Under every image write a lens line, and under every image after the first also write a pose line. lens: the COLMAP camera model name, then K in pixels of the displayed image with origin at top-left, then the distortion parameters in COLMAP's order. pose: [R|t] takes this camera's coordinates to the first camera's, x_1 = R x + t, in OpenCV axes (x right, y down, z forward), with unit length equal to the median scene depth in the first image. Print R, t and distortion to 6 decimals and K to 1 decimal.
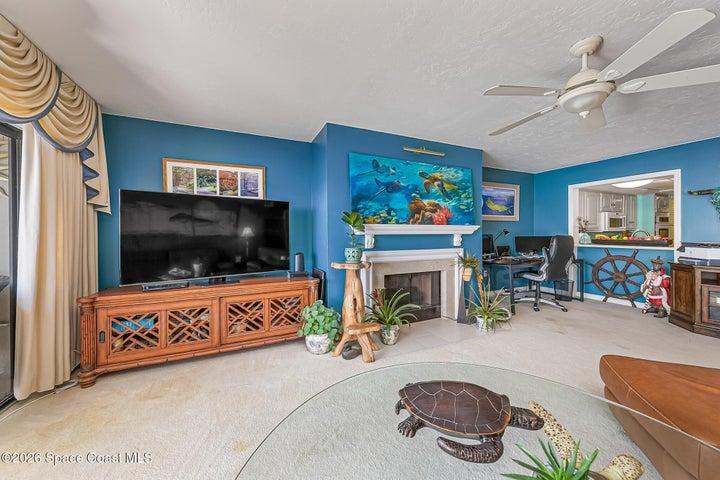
lens RADIAL K [[270.2, 0, 360.7], [0, 270.2, 234.1], [0, 0, 1]] dist [0.002944, 0.000607]
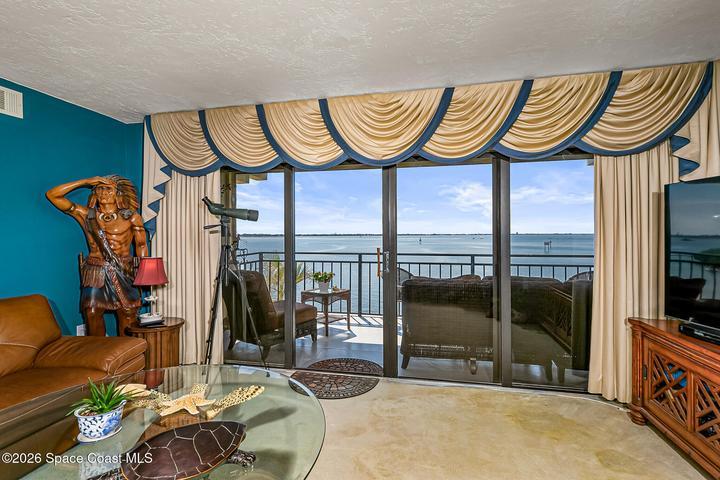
lens RADIAL K [[350.8, 0, 365.1], [0, 350.8, 232.8], [0, 0, 1]] dist [0.006040, 0.000108]
pose [[-0.602207, 0.002606, -0.798335, 0.231466], [0.007202, 0.999972, -0.002169, -0.023297], [0.798307, -0.007056, -0.602209, 0.574448]]
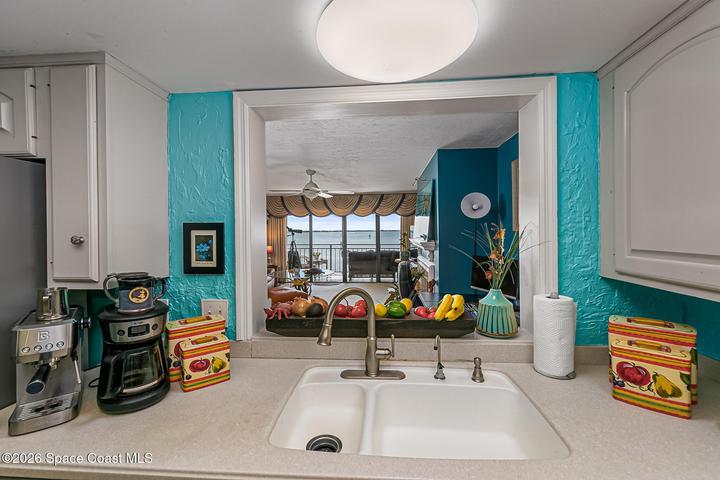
lens RADIAL K [[308.3, 0, 359.7], [0, 308.3, 233.1], [0, 0, 1]] dist [0.010977, -0.001668]
pose [[-0.495652, 0.010699, -0.868455, 1.488788], [0.011212, 0.999920, 0.005919, -0.065881], [0.868449, -0.006803, -0.495732, 1.372047]]
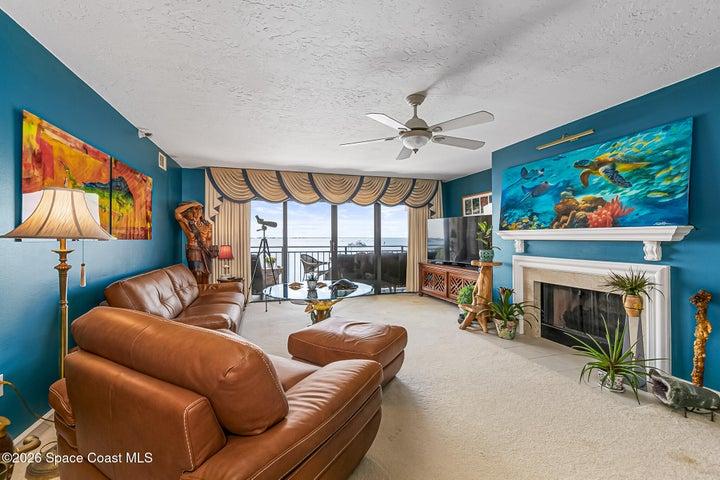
lens RADIAL K [[308.3, 0, 359.6], [0, 308.3, 239.3], [0, 0, 1]] dist [0.010977, -0.001668]
pose [[-0.123389, 0.010926, -0.992298, 1.165635], [0.002593, 0.999940, 0.010688, -0.012833], [0.992355, -0.001254, -0.123410, 0.460830]]
